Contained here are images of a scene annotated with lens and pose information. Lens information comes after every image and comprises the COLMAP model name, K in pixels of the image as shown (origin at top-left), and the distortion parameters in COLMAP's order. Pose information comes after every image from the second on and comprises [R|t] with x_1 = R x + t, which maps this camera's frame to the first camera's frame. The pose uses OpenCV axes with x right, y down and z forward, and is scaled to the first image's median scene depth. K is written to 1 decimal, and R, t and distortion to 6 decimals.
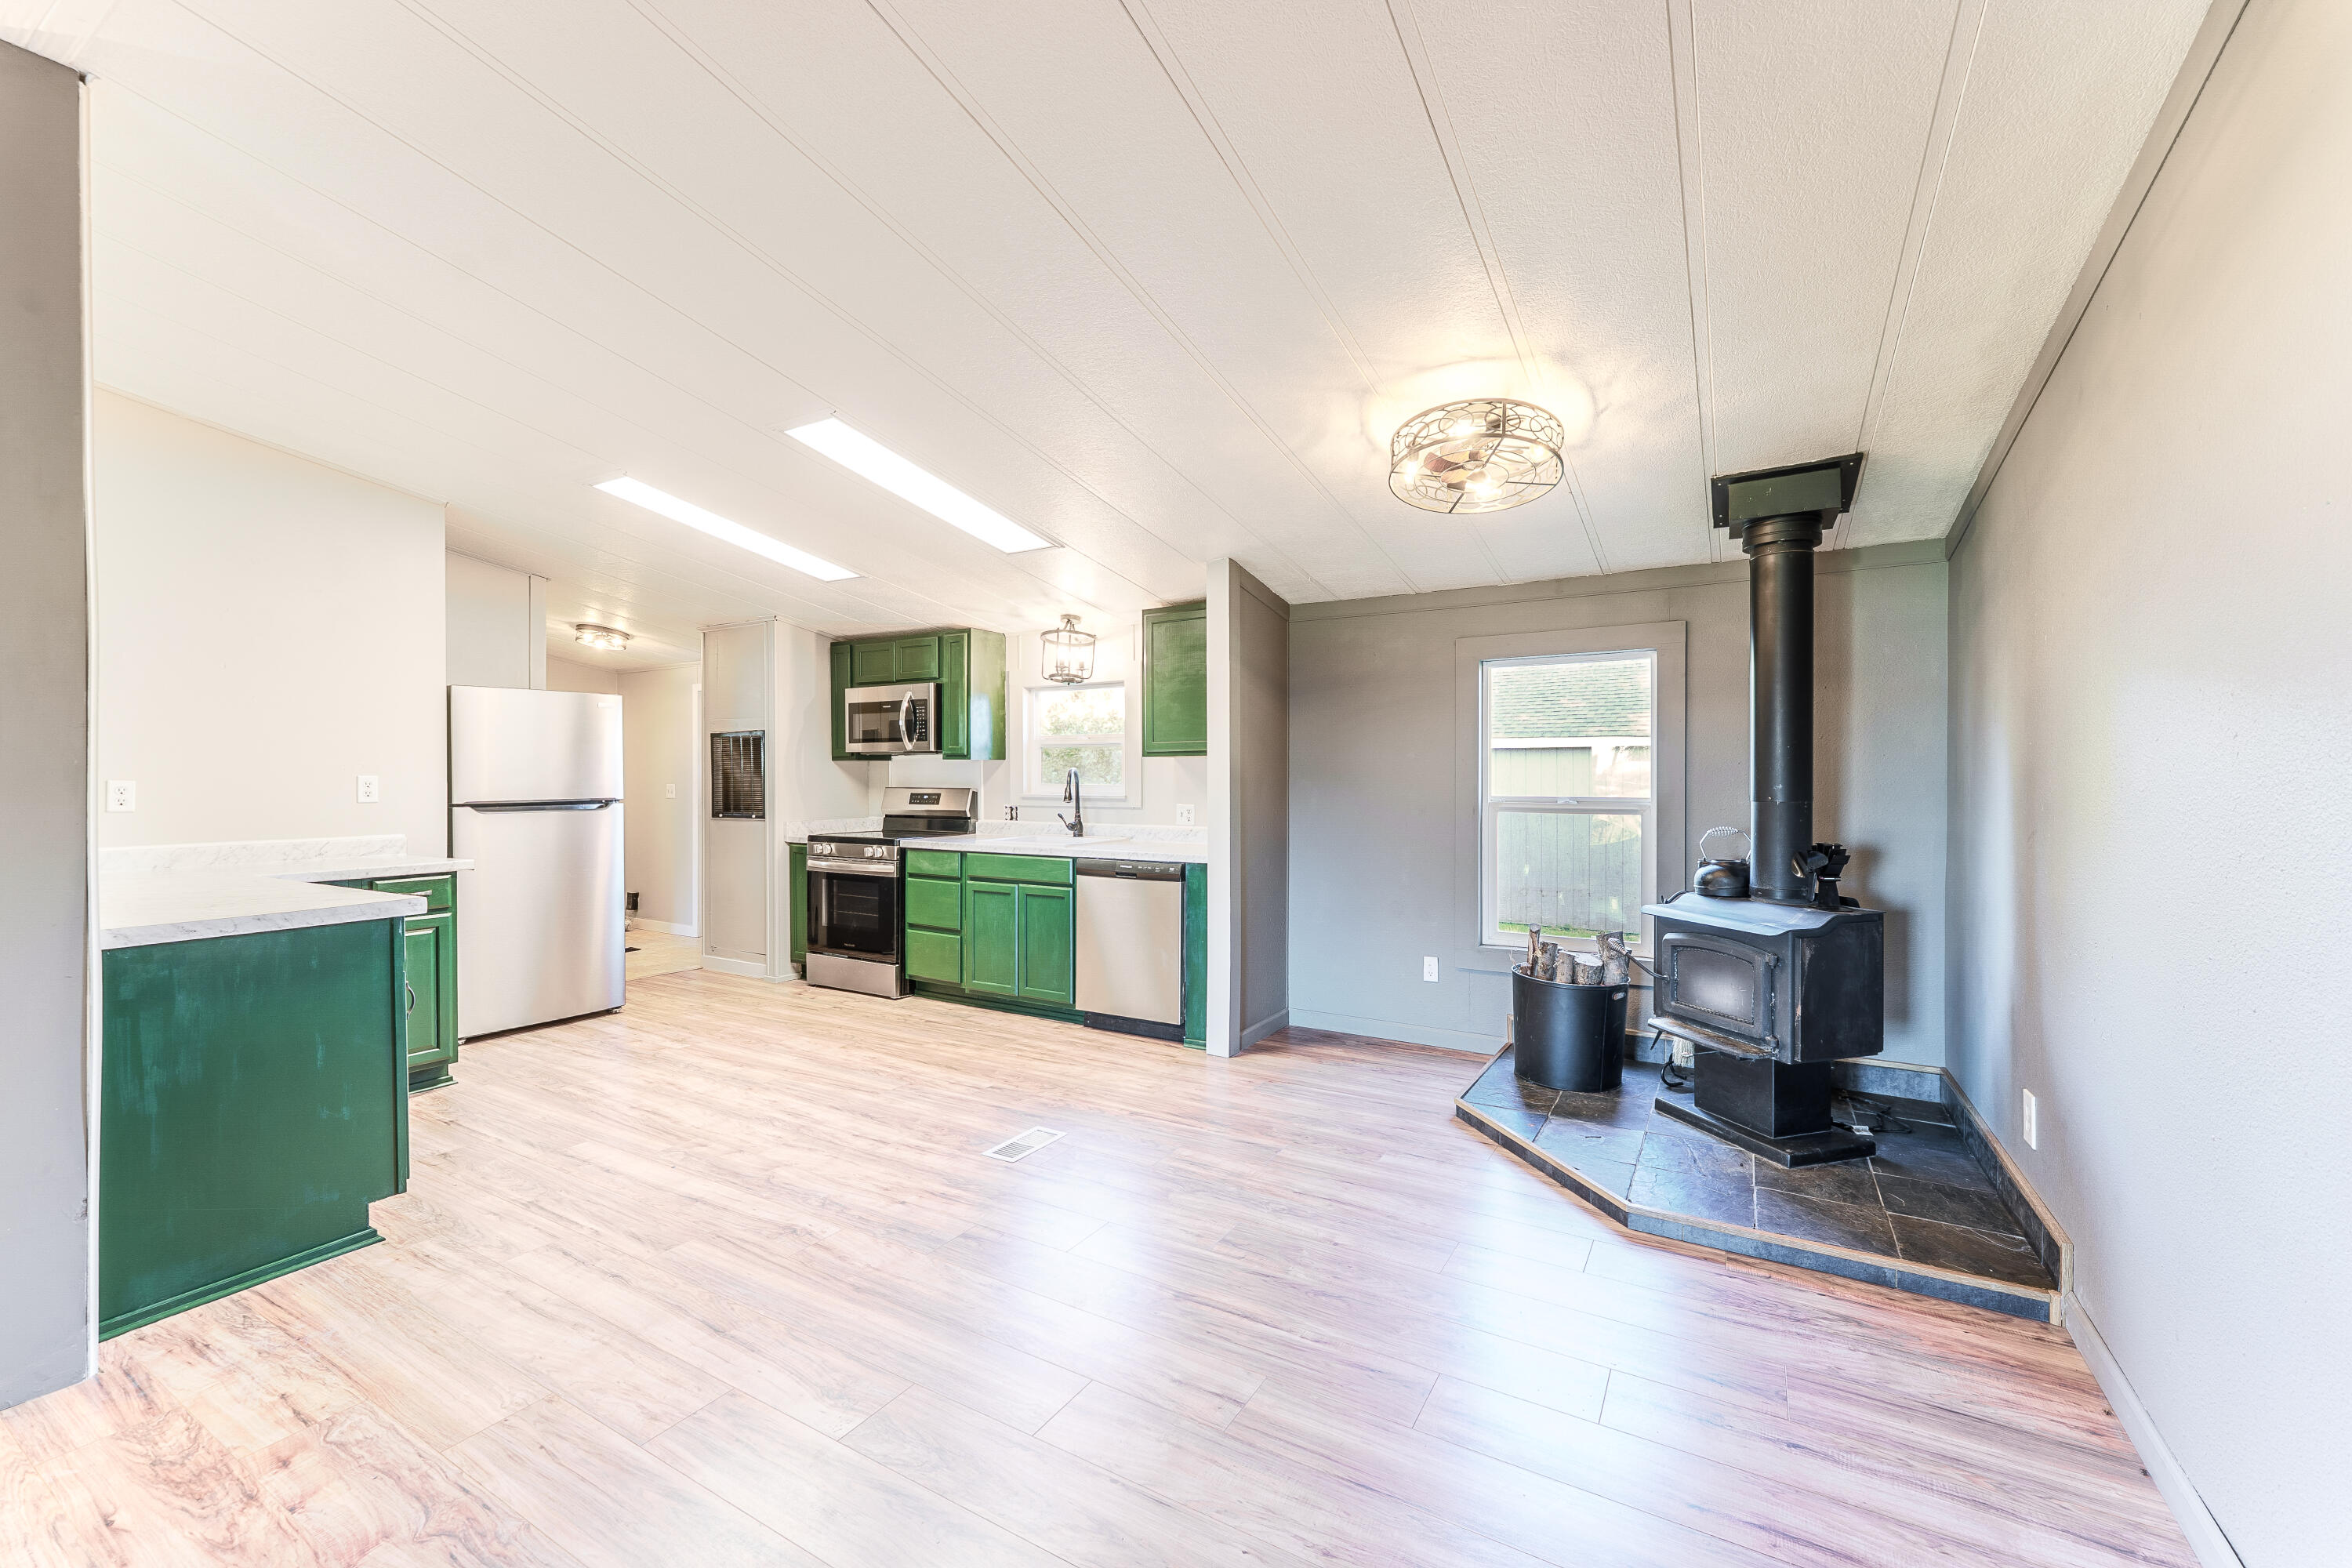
lens RADIAL K [[945.0, 0, 1176.0], [0, 945.0, 784.0], [0, 0, 1]] dist [0.001548, 0.000126]
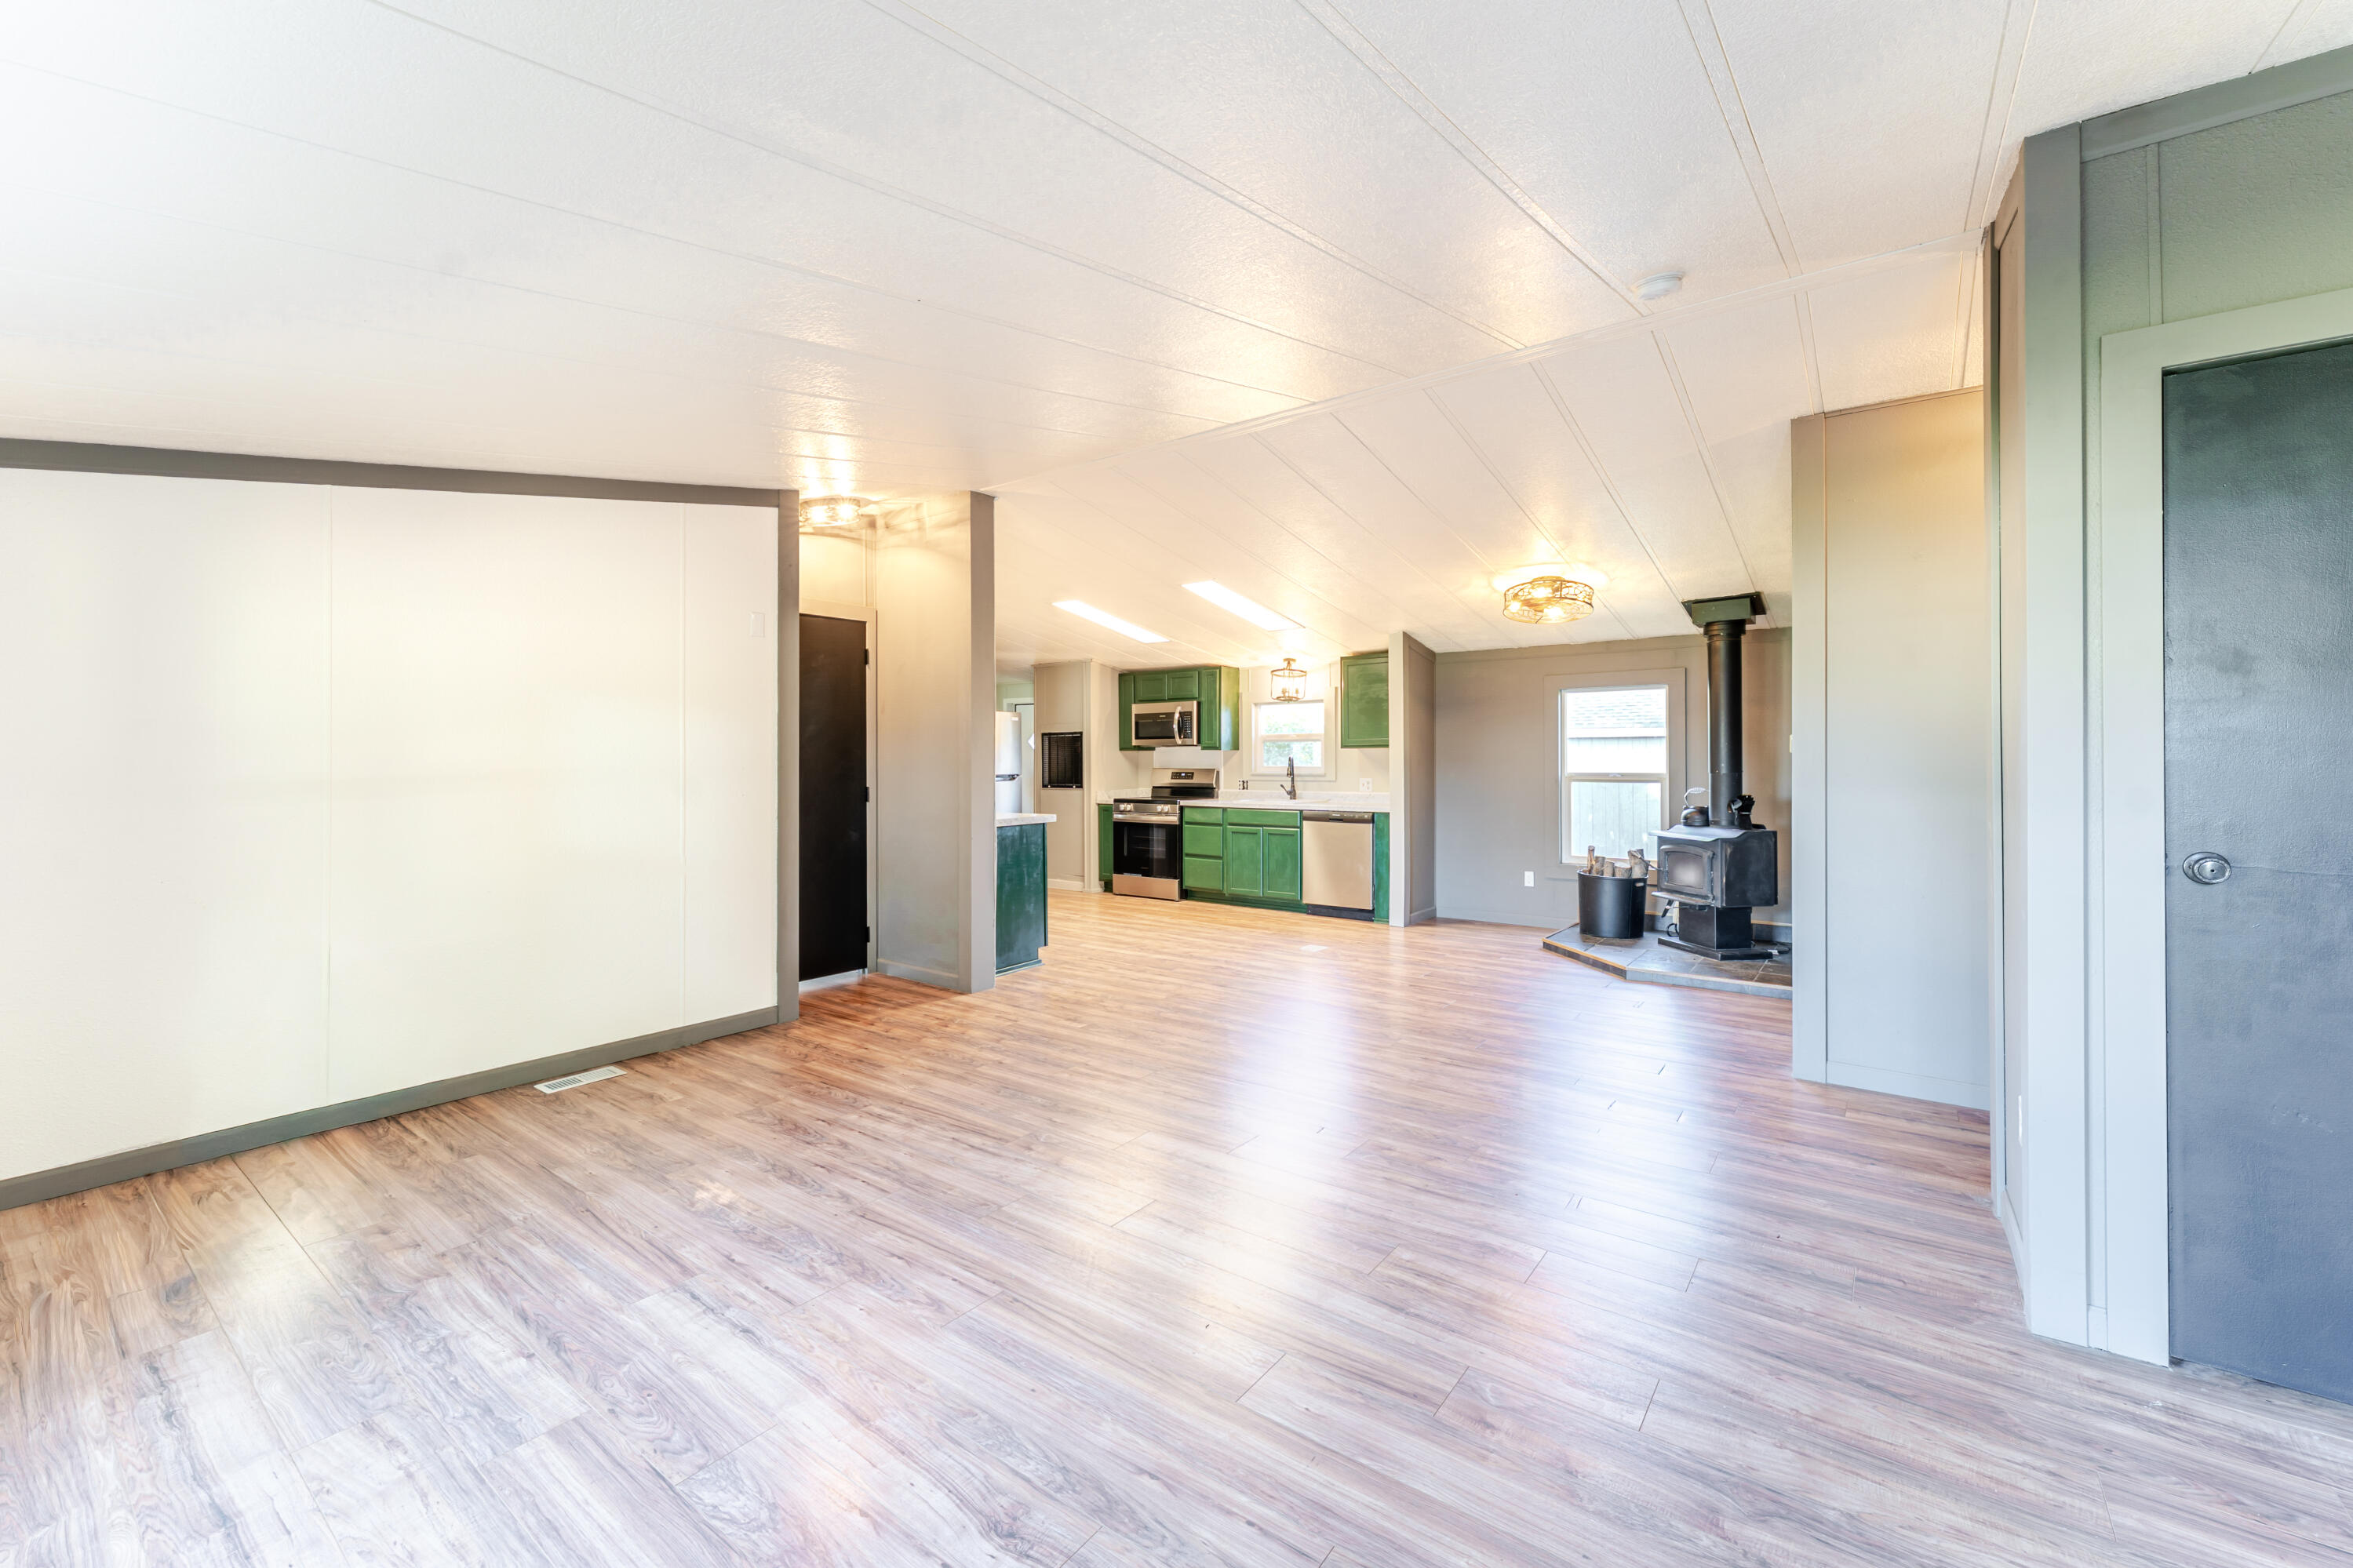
lens RADIAL K [[943.1, 0, 1141.5], [0, 943.1, 757.0], [0, 0, 1]] dist [0.001283, -0.000058]
pose [[0.991233, -0.003588, -0.132080, -0.160308], [0.002056, 0.999929, -0.011739, 0.004101], [0.132112, 0.011365, 0.991170, -0.635482]]
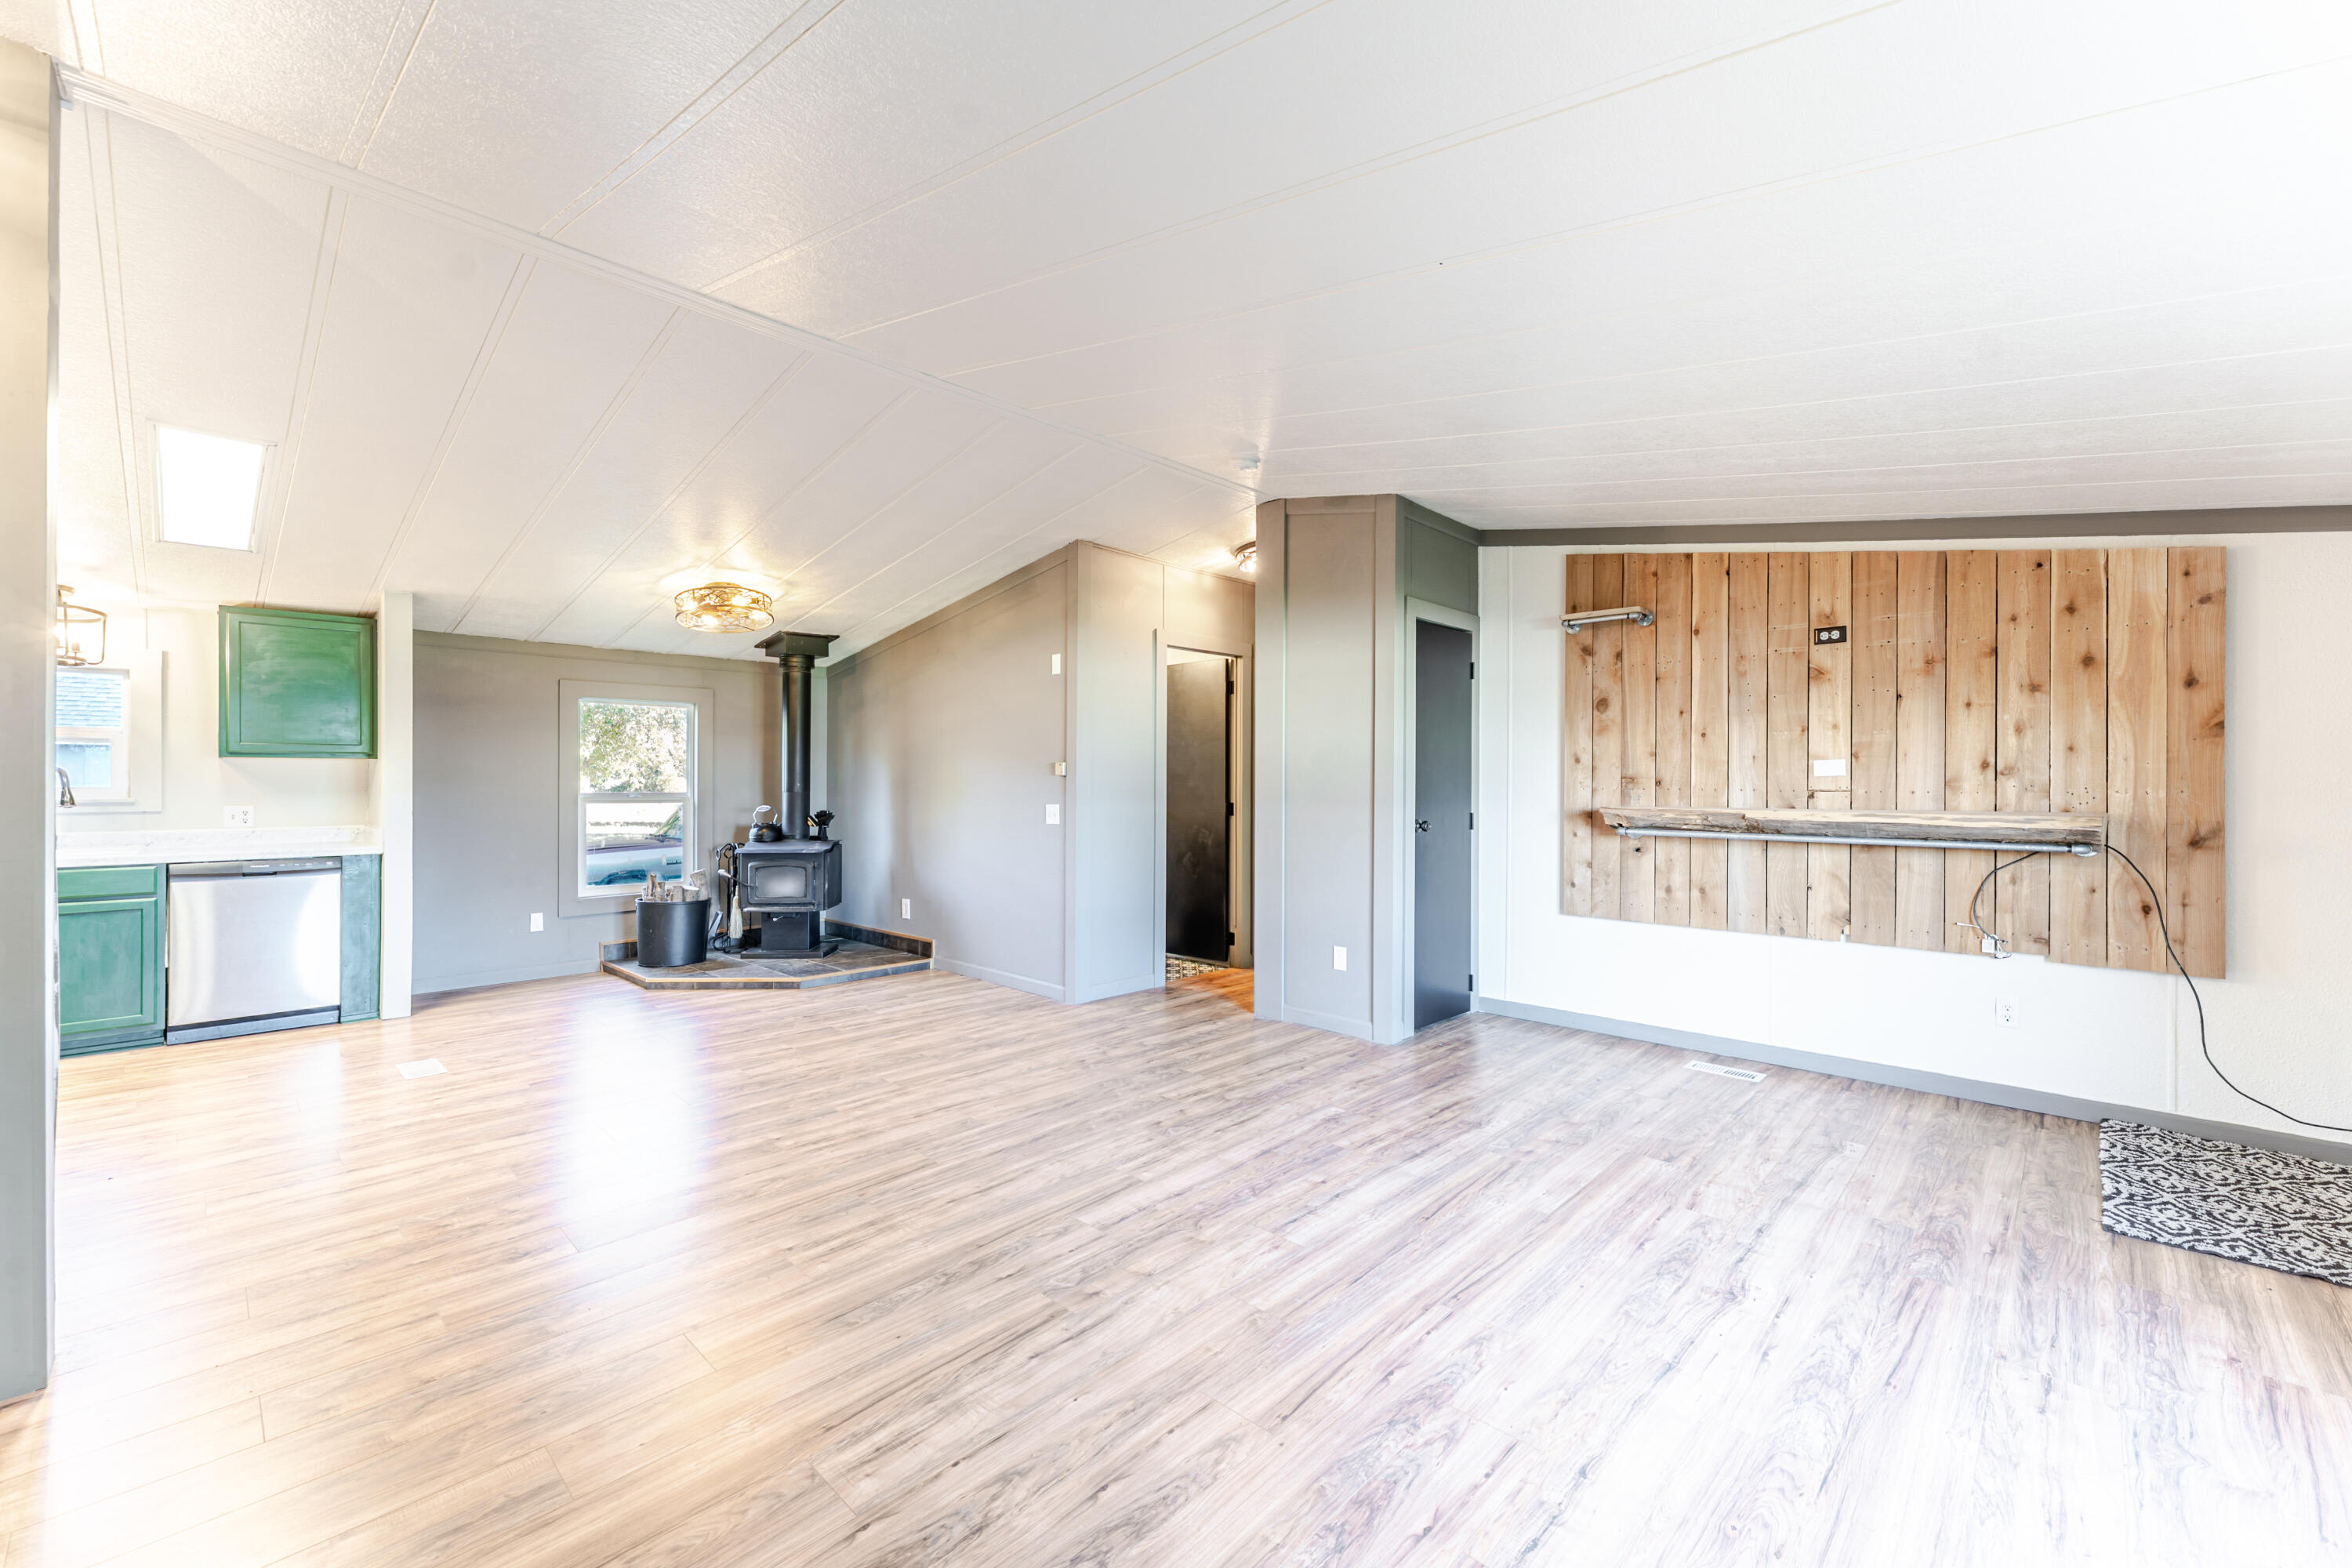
lens RADIAL K [[945.0, 0, 1176.0], [0, 945.0, 784.0], [0, 0, 1]] dist [0.001548, 0.000126]
pose [[0.234503, -0.001522, 0.972114, -0.755603], [0.003464, 0.999994, 0.000730, 0.002116], [-0.972109, 0.003196, 0.234507, -0.181026]]
